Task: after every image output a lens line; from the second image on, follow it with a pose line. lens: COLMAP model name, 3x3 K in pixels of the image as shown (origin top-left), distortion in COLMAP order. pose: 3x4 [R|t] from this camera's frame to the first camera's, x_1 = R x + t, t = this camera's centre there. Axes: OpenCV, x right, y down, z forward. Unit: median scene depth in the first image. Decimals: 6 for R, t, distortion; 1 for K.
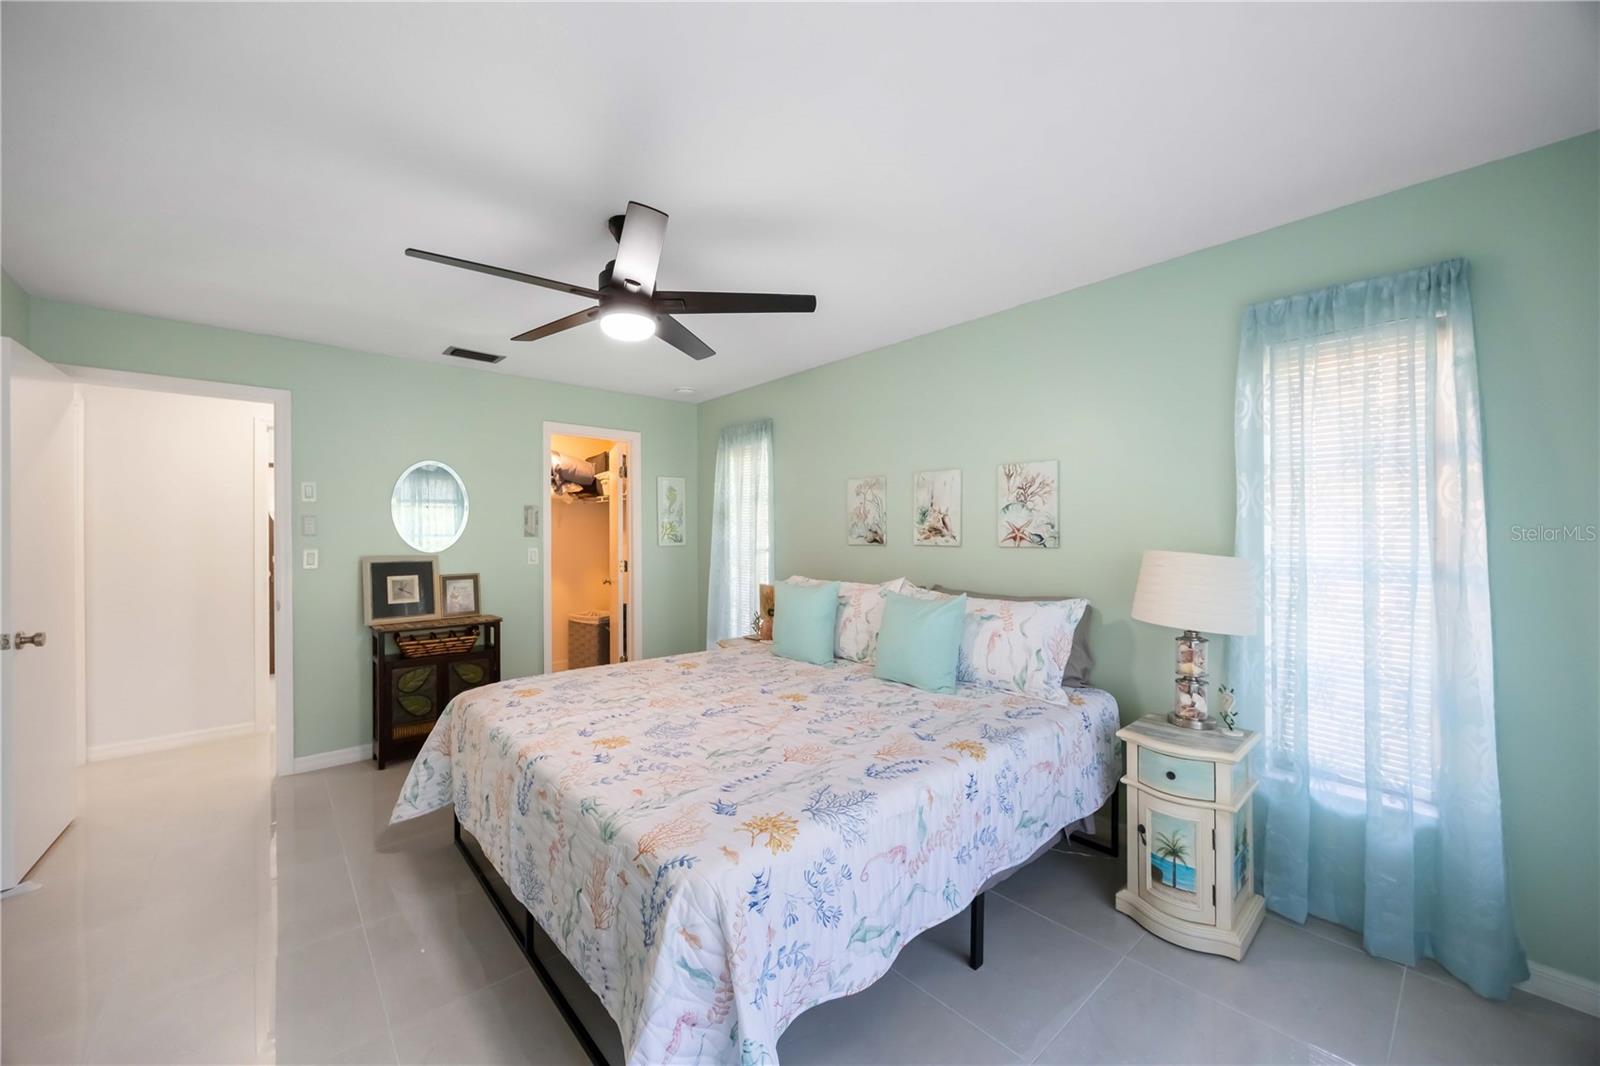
lens RADIAL K [[621.7, 0, 807.1], [0, 621.7, 535.4], [0, 0, 1]] dist [0.002908, 0.000333]
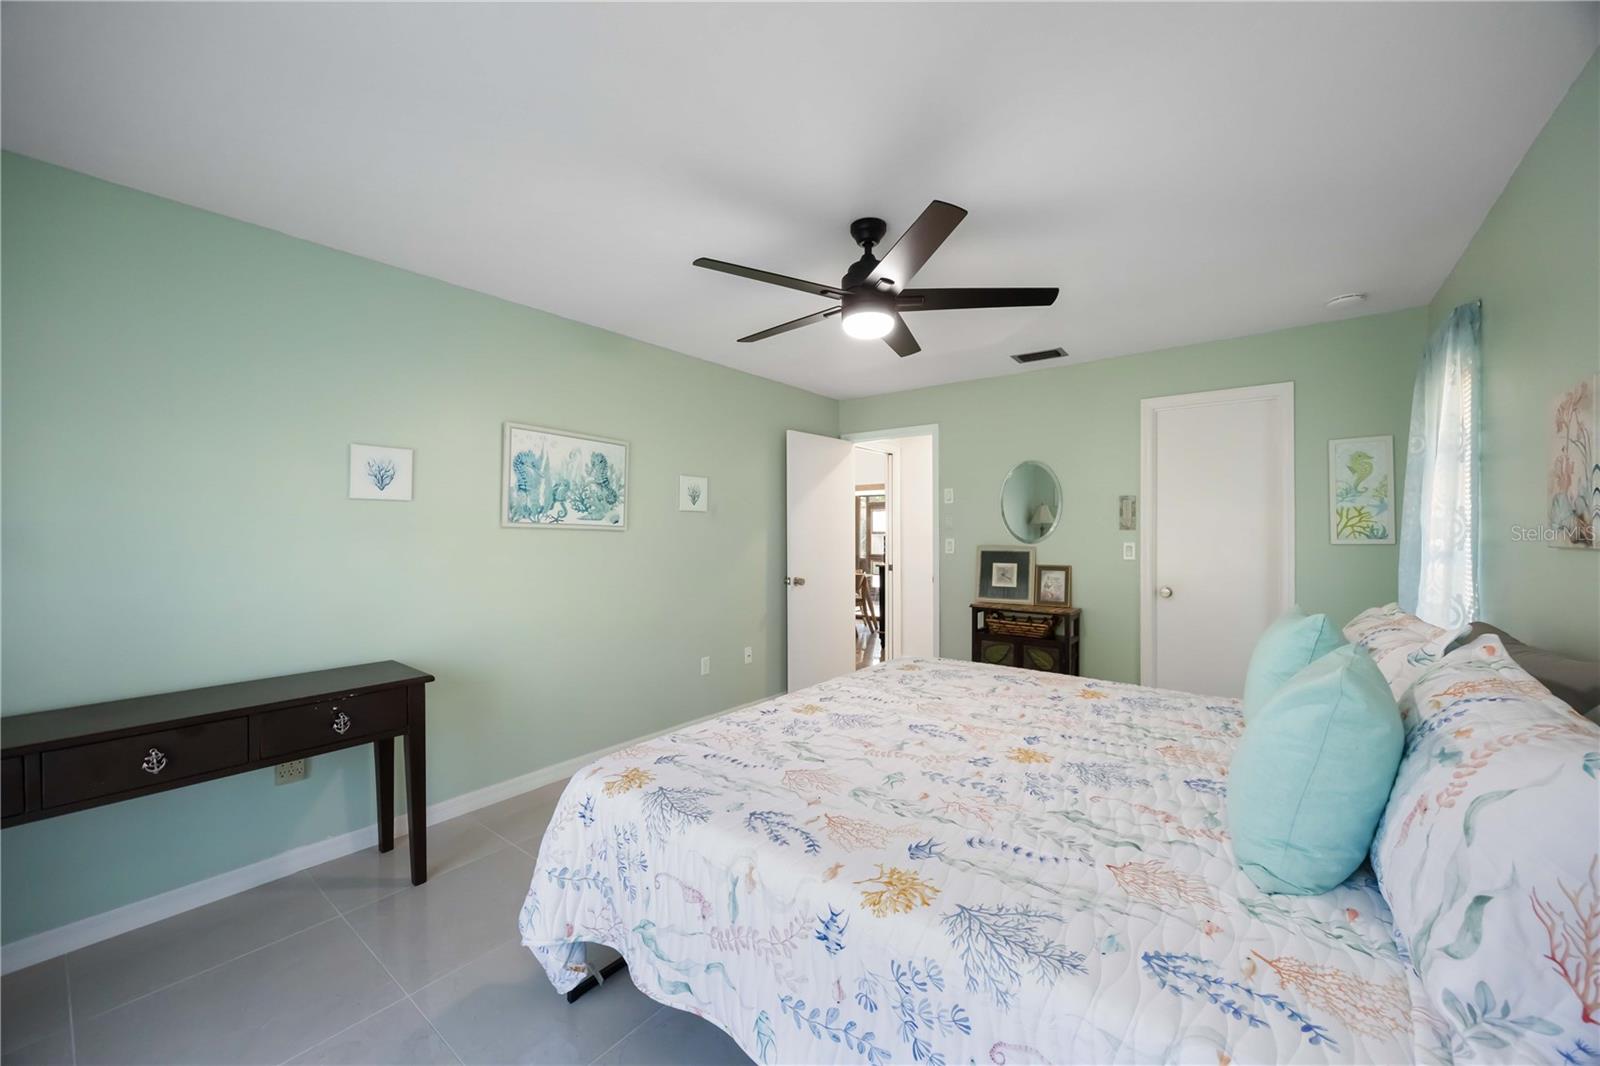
lens RADIAL K [[621.7, 0, 797.1], [0, 621.7, 530.5], [0, 0, 1]] dist [0.002908, 0.000333]
pose [[0.157097, 0.000658, -0.987583, 0.581664], [-0.001911, 0.999998, 0.000362, 0.005988], [0.987581, 0.001831, 0.157098, 0.583131]]
